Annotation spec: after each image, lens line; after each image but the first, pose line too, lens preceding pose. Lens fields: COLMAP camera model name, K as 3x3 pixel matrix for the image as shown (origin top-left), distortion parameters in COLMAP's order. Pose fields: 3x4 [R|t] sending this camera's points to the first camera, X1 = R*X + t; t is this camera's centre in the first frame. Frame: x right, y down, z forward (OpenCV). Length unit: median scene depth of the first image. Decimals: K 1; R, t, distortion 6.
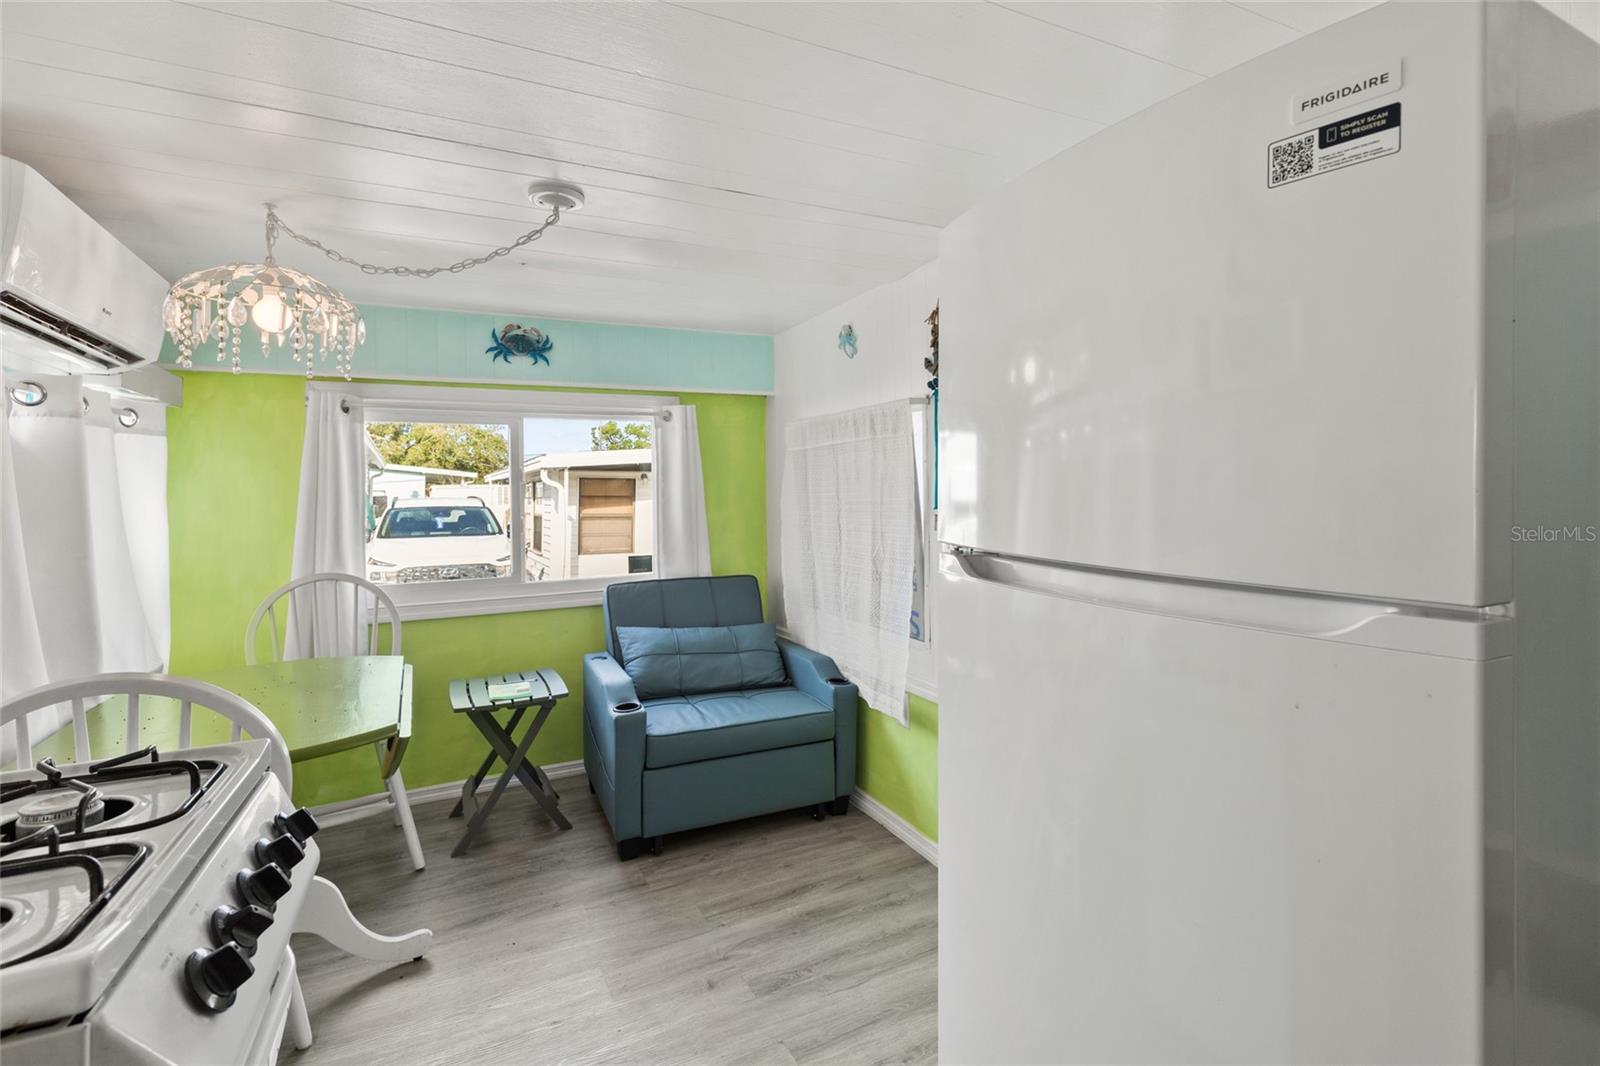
lens RADIAL K [[731.9, 0, 804.8], [0, 731.9, 485.8], [0, 0, 1]] dist [0.005510, 0.000212]
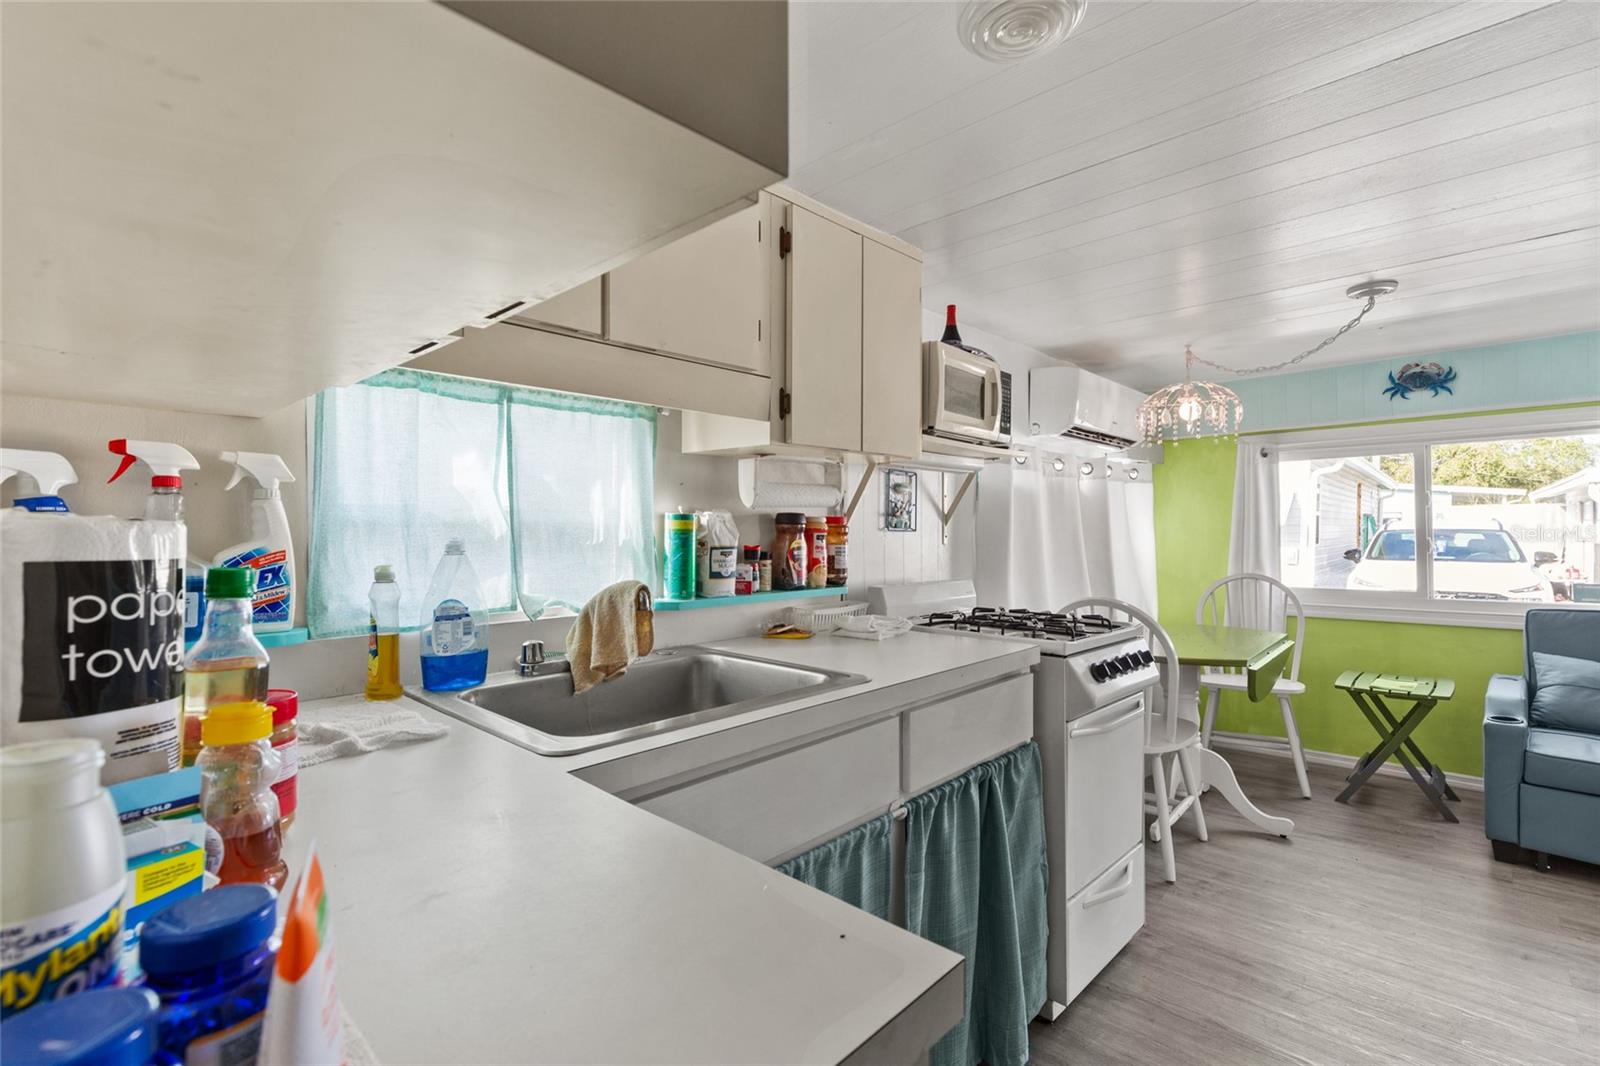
lens RADIAL K [[727.2, 0, 803.4], [0, 727.2, 526.1], [0, 0, 1]] dist [0.003153, 0.000499]
pose [[0.336279, 0.008833, -0.941721, 0.383121], [0.014776, 0.999783, 0.014654, -0.004290], [0.941647, -0.018843, 0.336075, -0.278846]]
